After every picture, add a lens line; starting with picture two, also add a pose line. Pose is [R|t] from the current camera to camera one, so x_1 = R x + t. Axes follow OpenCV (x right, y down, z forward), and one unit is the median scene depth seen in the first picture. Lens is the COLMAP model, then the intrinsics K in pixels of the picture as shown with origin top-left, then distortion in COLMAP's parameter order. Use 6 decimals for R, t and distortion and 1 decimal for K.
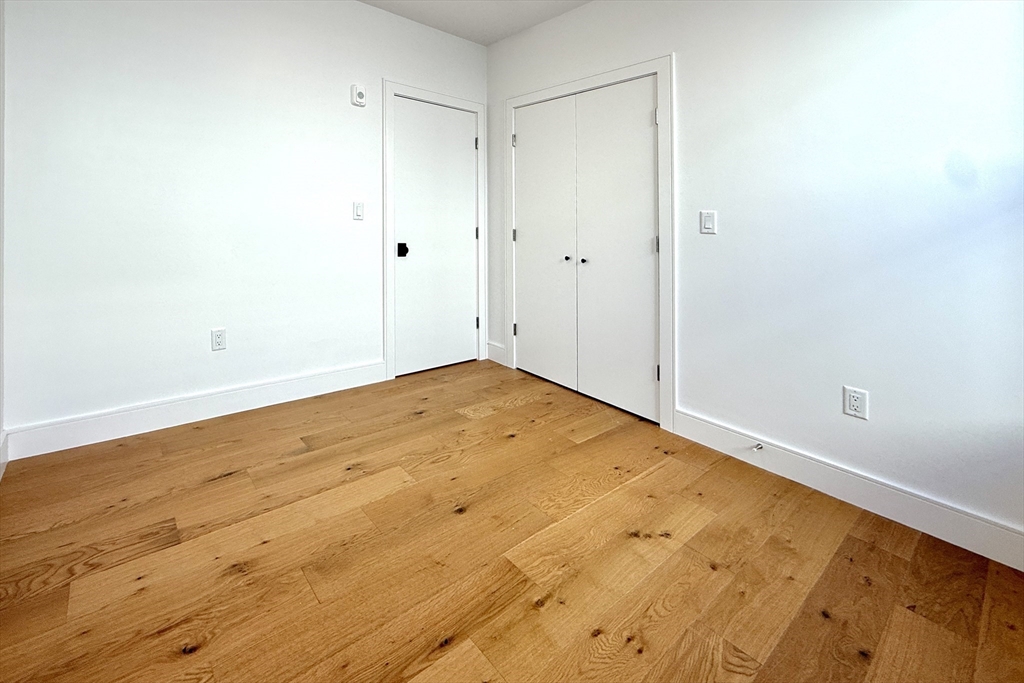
lens RADIAL K [[408.0, 0, 389.3], [0, 408.0, 343.2], [0, 0, 1]] dist [0.000454, 0.000022]
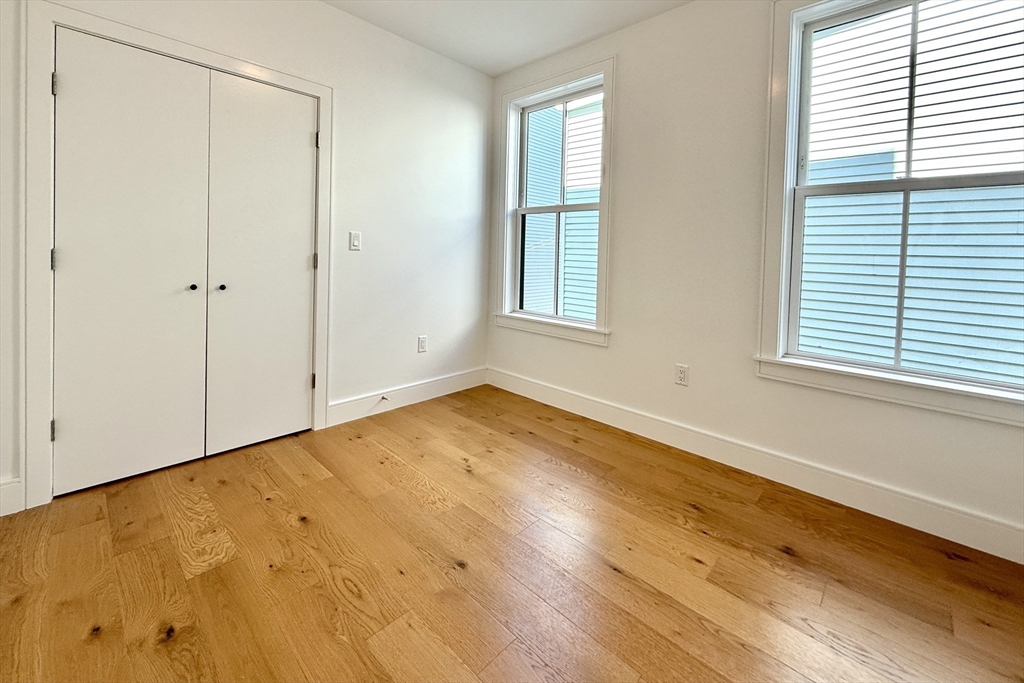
lens RADIAL K [[411.1, 0, 512.0], [0, 411.1, 341.5], [0, 0, 1]] dist [-0.000724, -0.000072]
pose [[-0.224929, -0.238775, 0.944666, -0.545213], [0.252549, 0.922091, 0.293202, -0.257487], [-0.941077, 0.304524, -0.147102, 0.822033]]
